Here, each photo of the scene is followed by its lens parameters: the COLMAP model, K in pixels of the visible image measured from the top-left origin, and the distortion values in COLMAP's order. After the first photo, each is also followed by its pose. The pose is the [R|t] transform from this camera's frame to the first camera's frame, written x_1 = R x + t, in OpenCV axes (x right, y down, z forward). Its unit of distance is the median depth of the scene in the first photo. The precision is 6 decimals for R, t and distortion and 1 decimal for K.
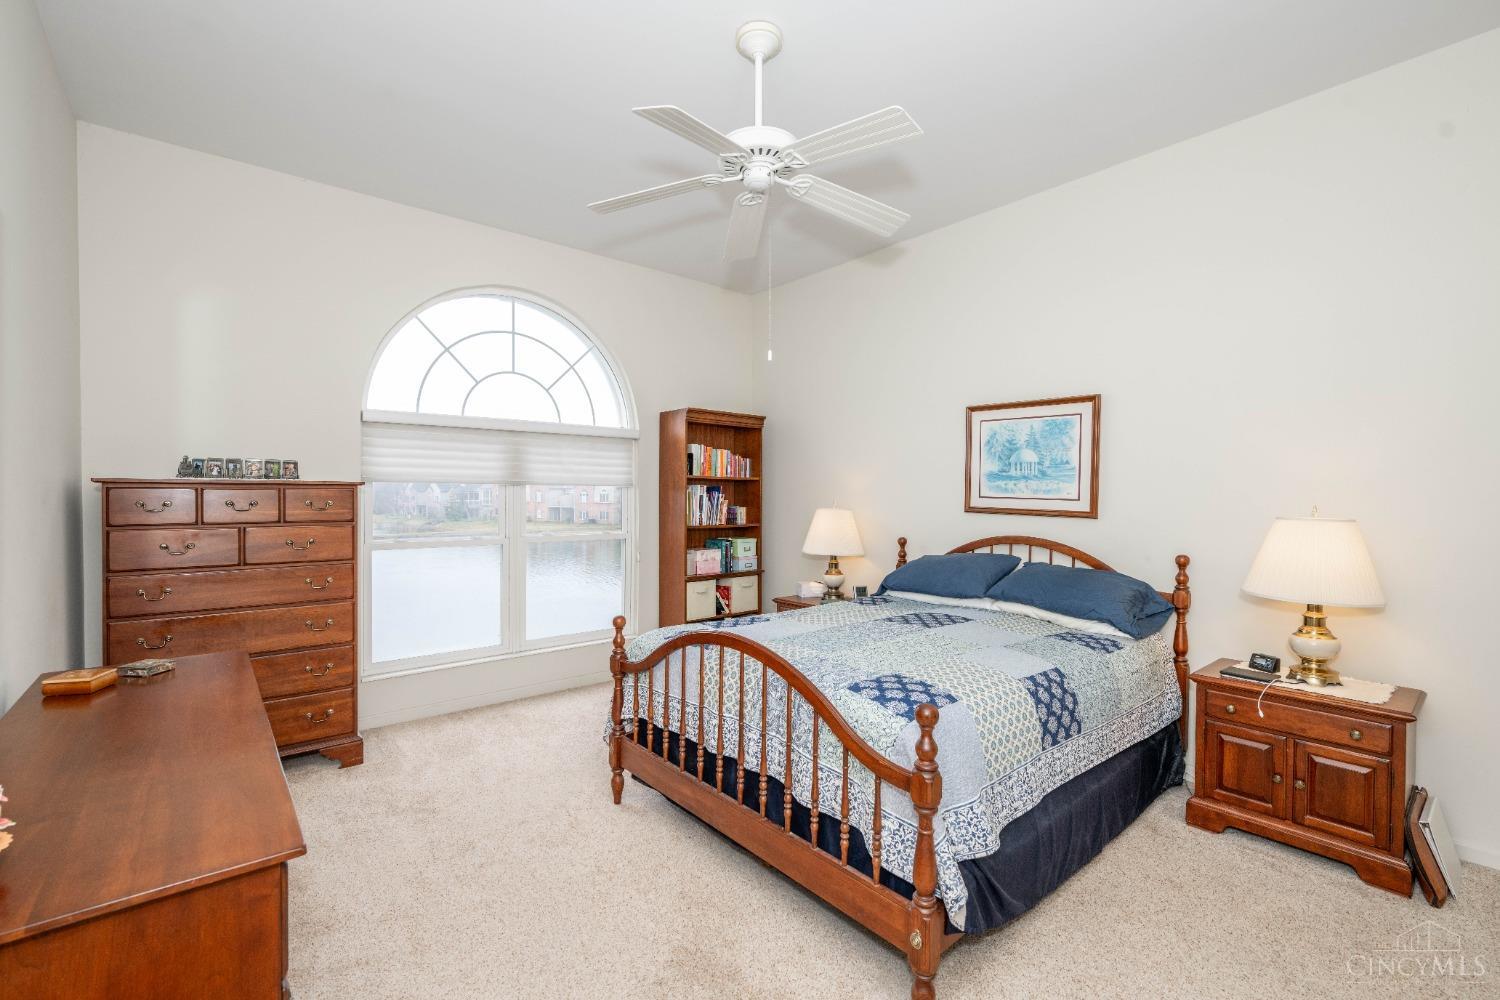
lens RADIAL K [[658.6, 0, 750.0], [0, 658.6, 499.1], [0, 0, 1]] dist [-0.000255, -0.000158]
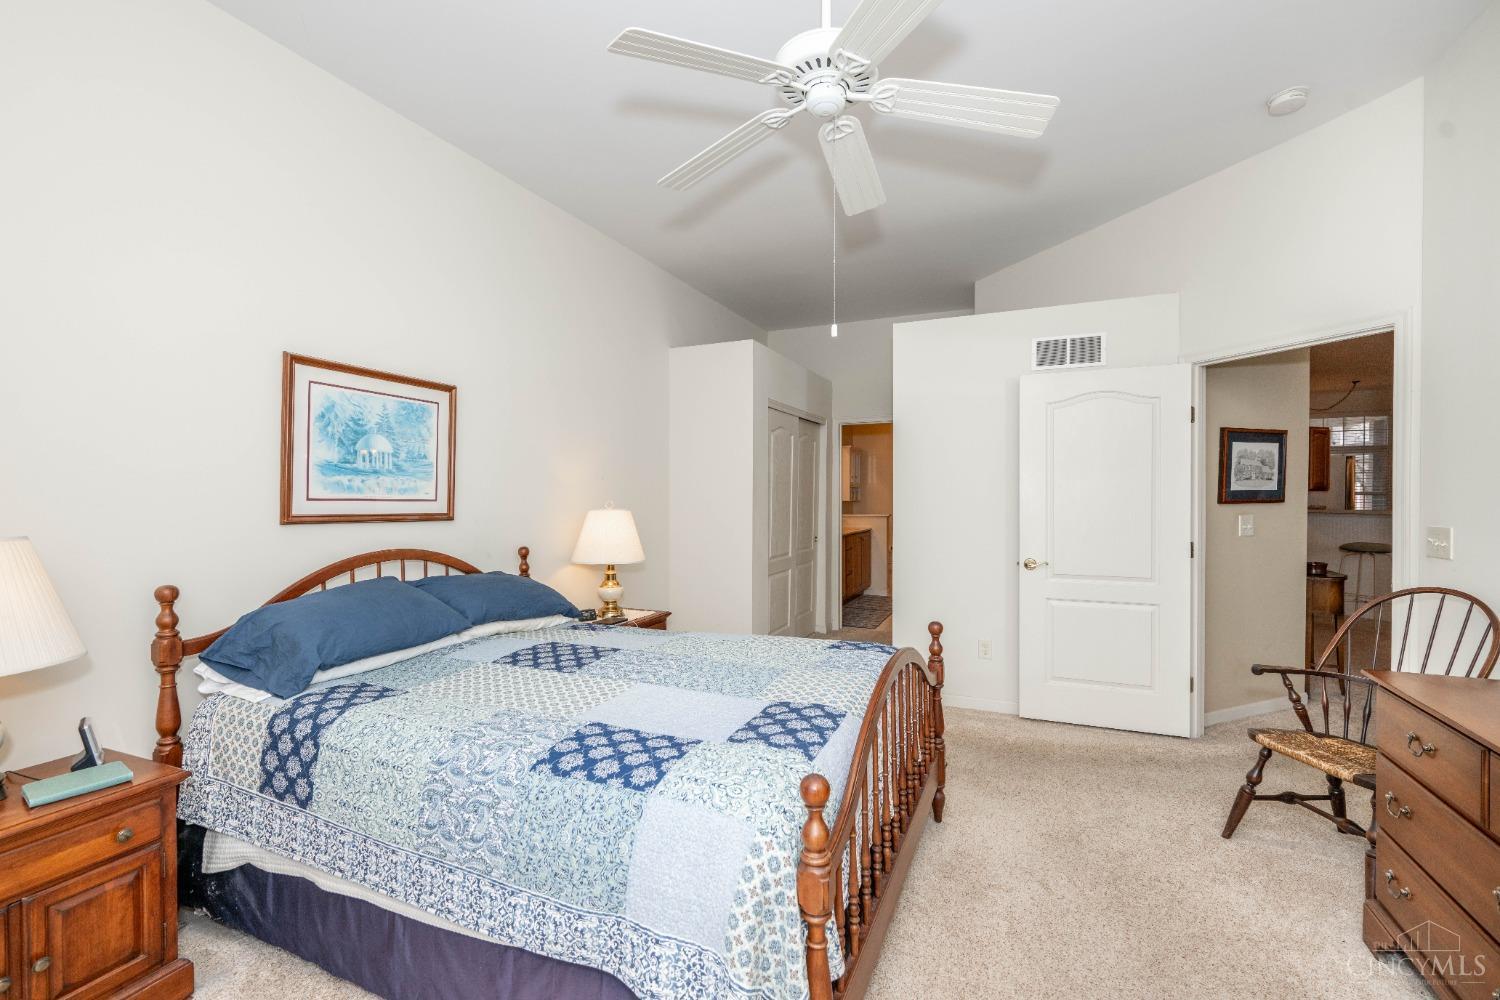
lens RADIAL K [[658.6, 0, 751.8], [0, 658.6, 496.2], [0, 0, 1]] dist [-0.000255, -0.000158]
pose [[-0.441128, -0.008947, 0.897400, -0.455272], [0.008289, 0.999867, 0.014044, -0.012552], [-0.897406, 0.013634, -0.440995, 0.968834]]
